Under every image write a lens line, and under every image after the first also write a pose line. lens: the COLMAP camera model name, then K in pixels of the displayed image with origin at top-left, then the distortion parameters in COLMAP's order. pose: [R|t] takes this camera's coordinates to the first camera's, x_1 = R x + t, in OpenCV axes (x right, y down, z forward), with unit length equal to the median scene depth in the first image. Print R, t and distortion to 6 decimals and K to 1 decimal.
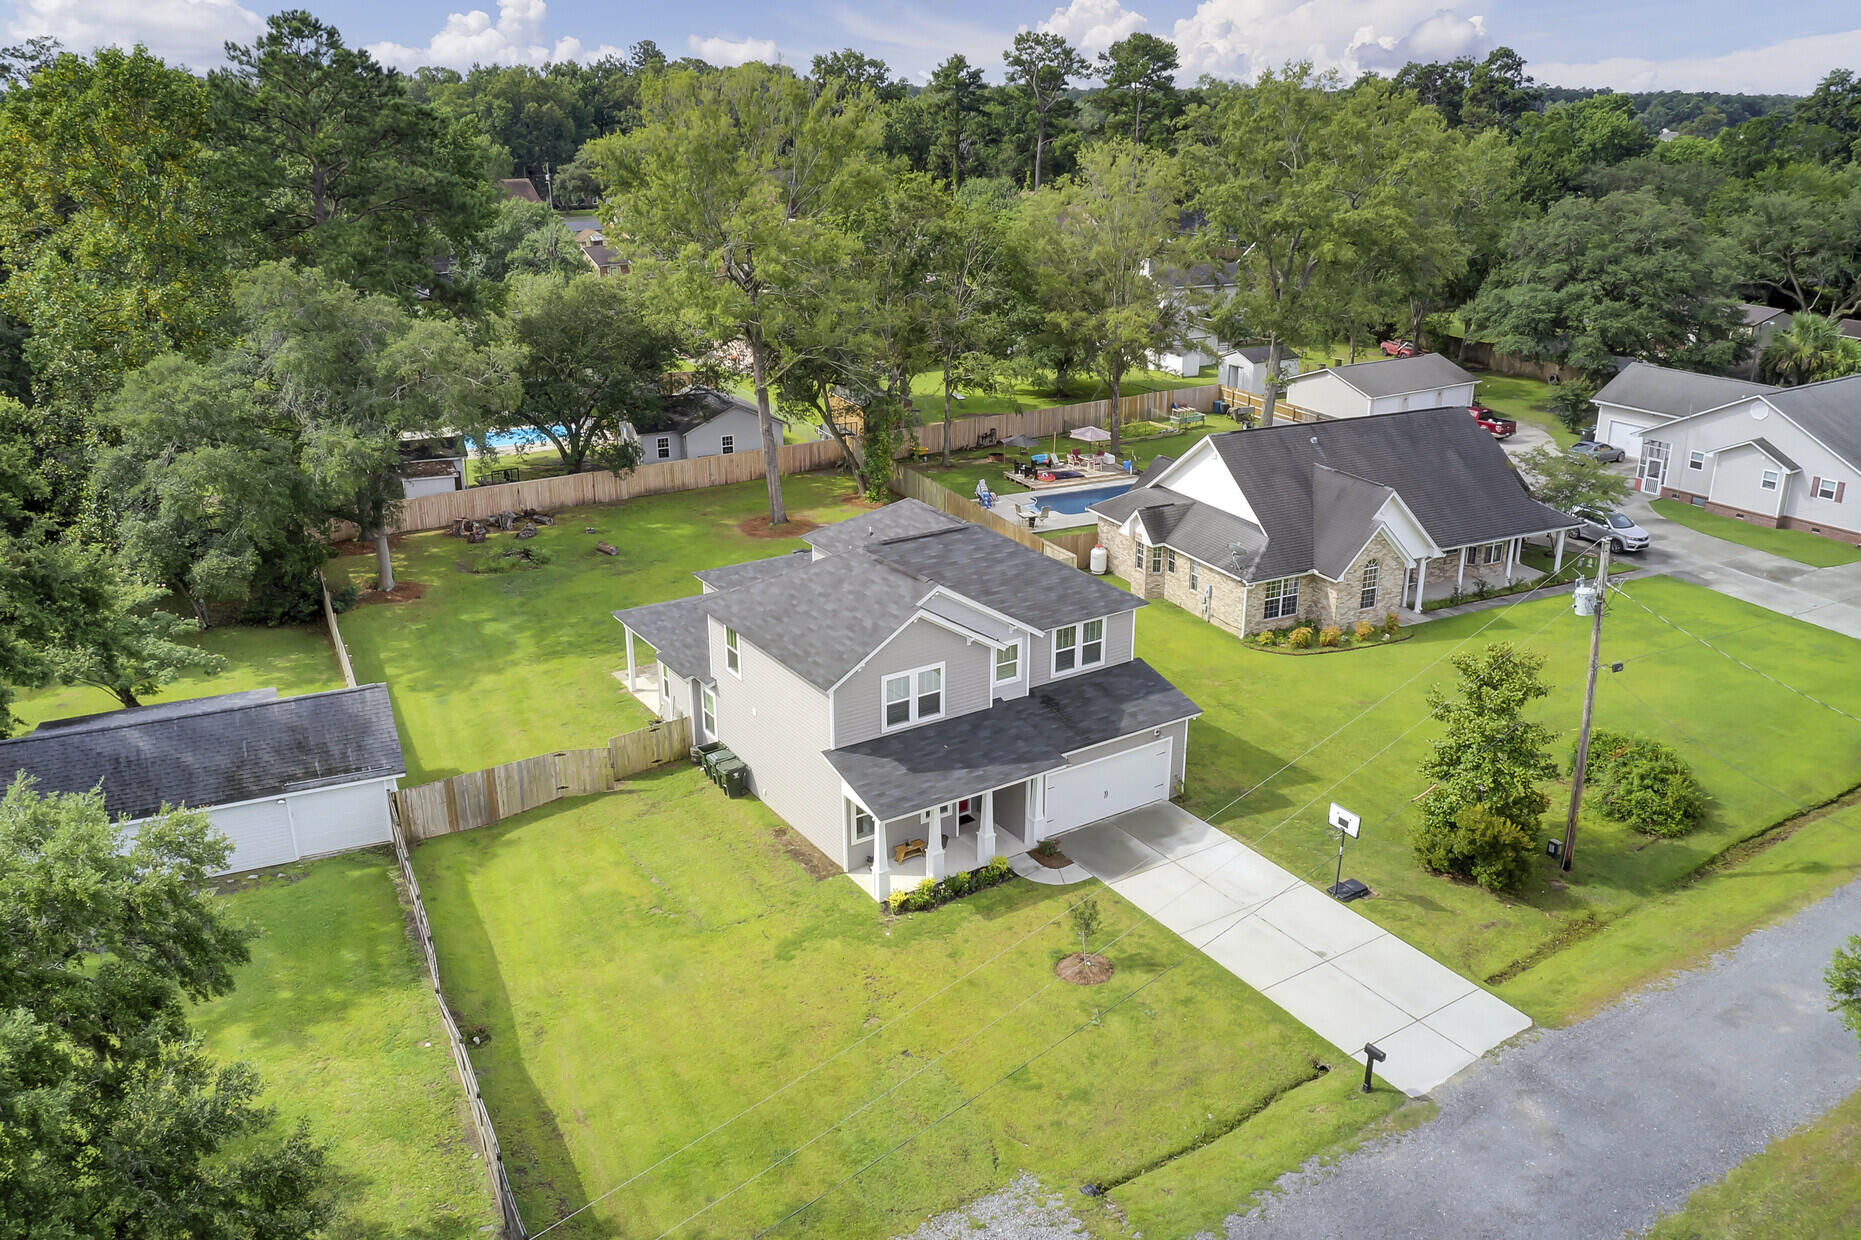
lens RADIAL K [[1463.5, 0, 930.5], [0, 1463.5, 620.0], [0, 0, 1]] dist [-0.078674, 0.001613]
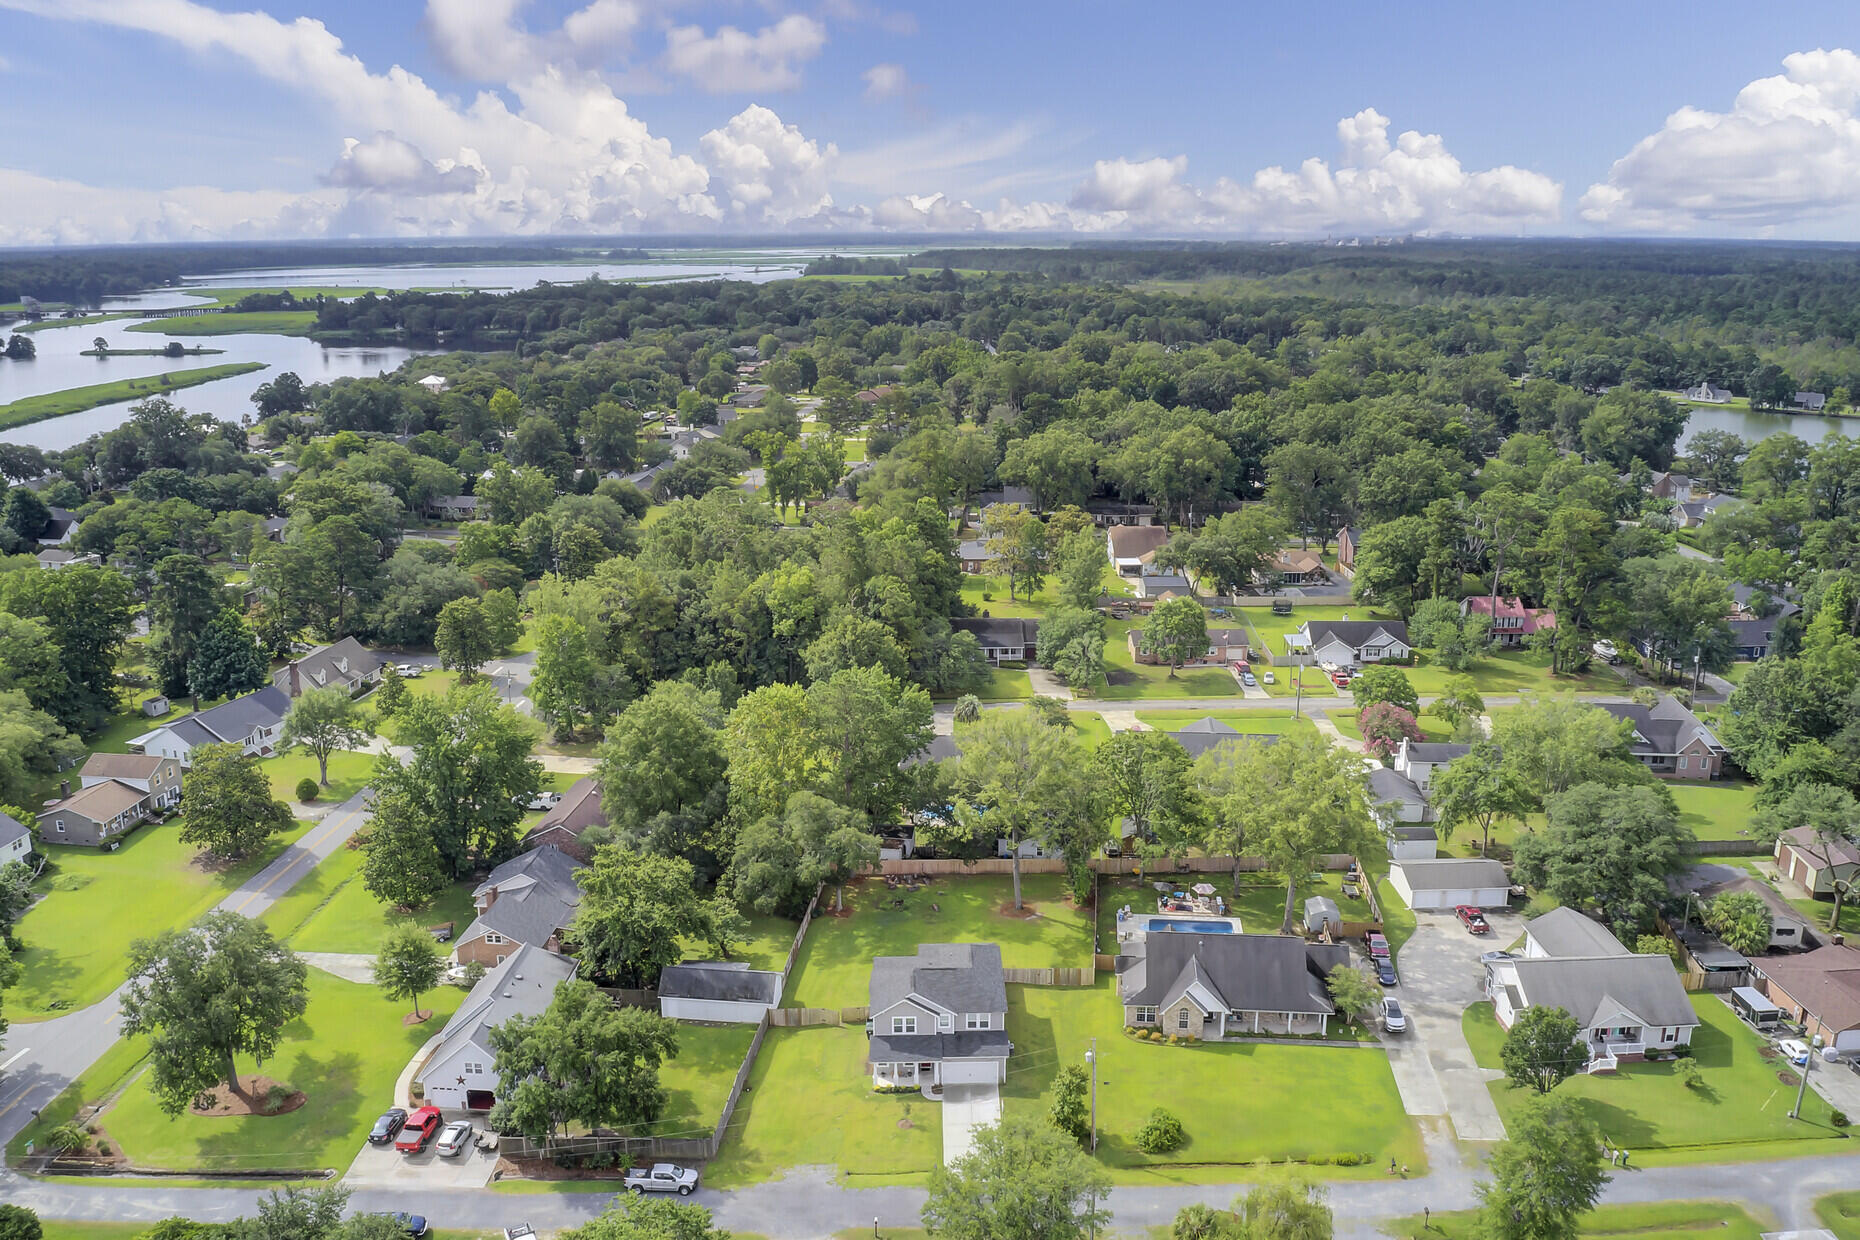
lens RADIAL K [[1462.7, 0, 930.0], [0, 1462.7, 620.0], [0, 0, 1]] dist [-0.078674, 0.001613]
pose [[0.845882, 0.131205, -0.516981, 1.449058], [-0.177880, 0.983176, -0.041525, -0.644469], [0.502834, 0.127086, 0.854989, -1.634614]]
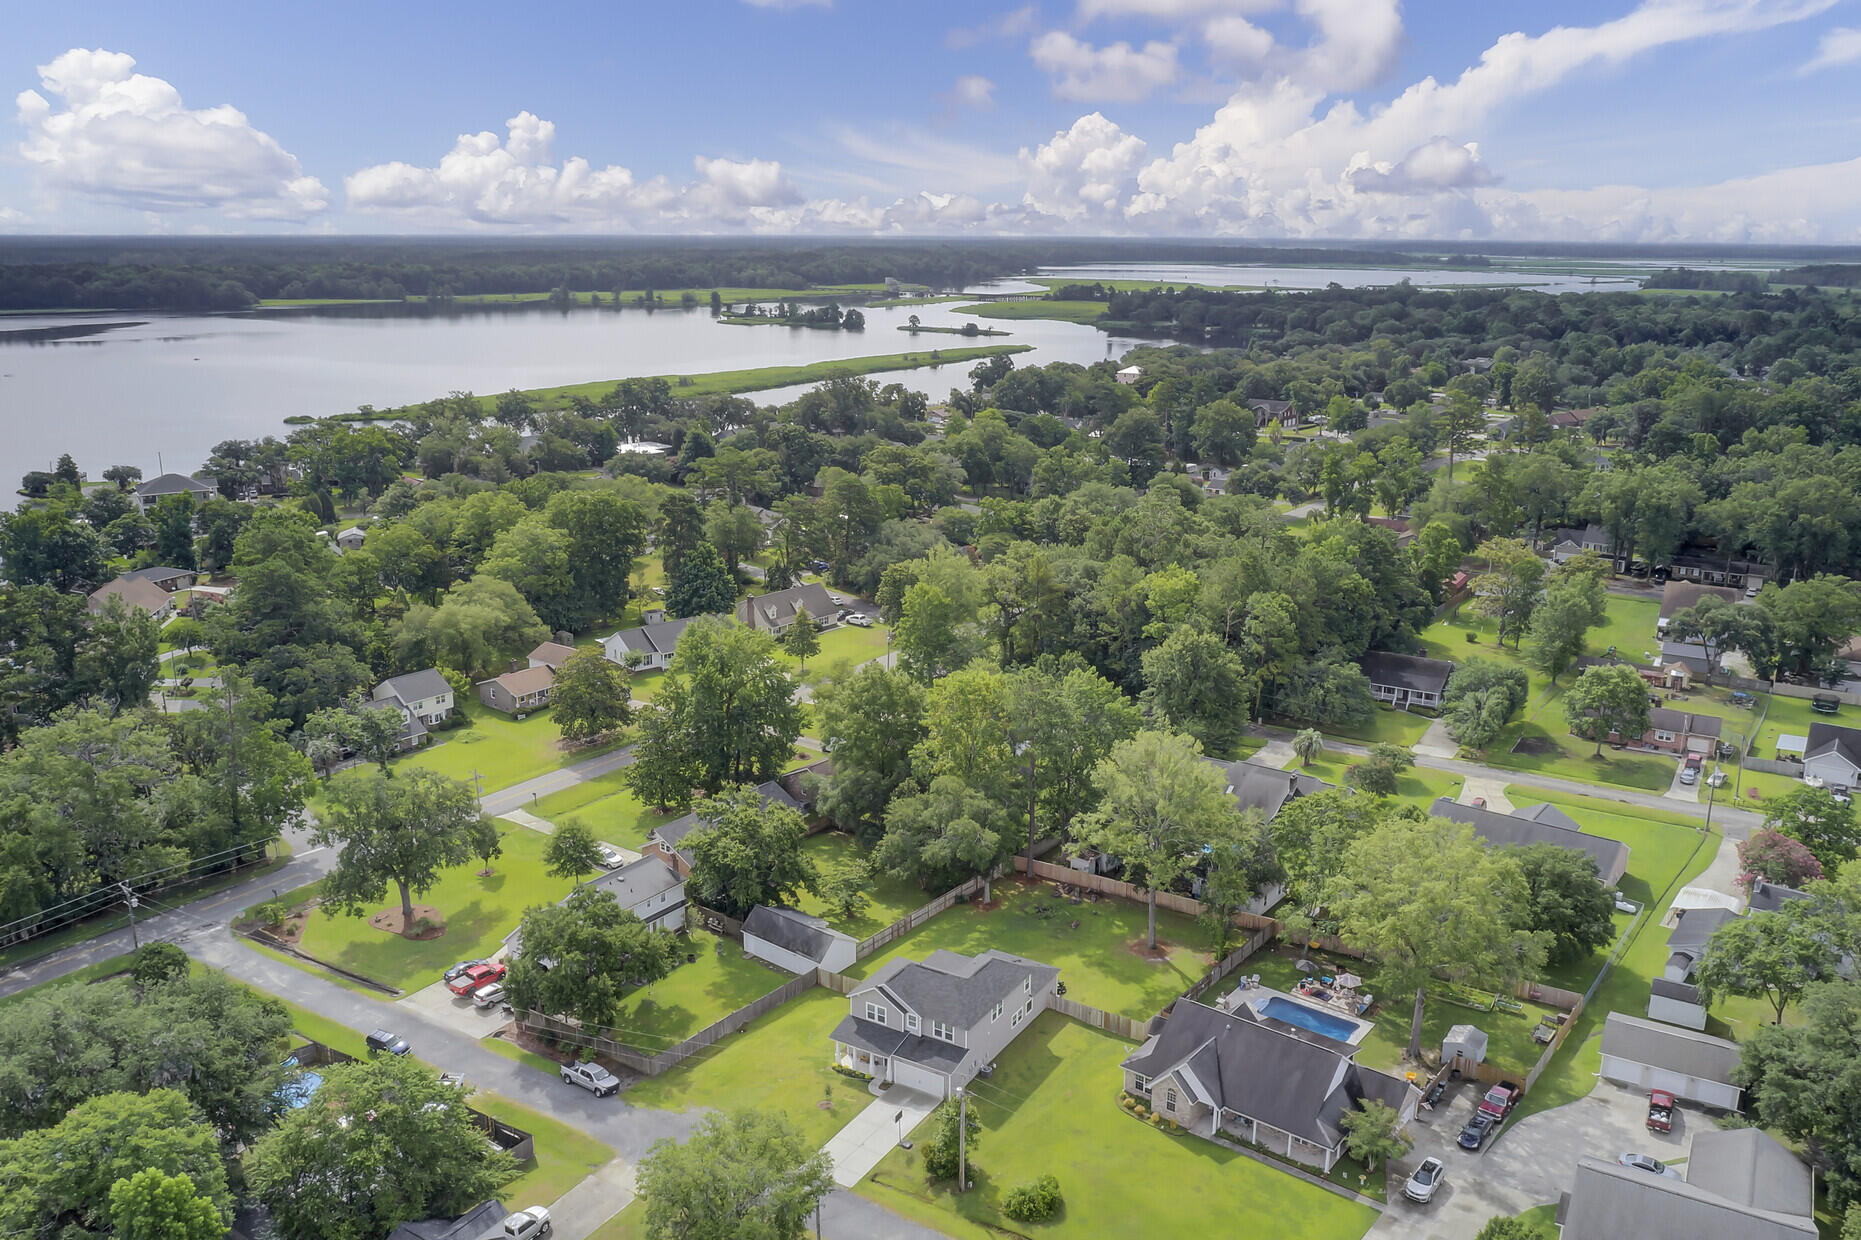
lens RADIAL K [[1428.8, 0, 930.5], [0, 1428.8, 620.0], [0, 0, 1]] dist [-0.033717, -0.004921]
pose [[0.433472, 0.232156, -0.870750, 2.375654], [-0.312517, 0.945010, 0.096380, -1.020108], [0.845243, 0.230346, 0.482188, -0.525003]]
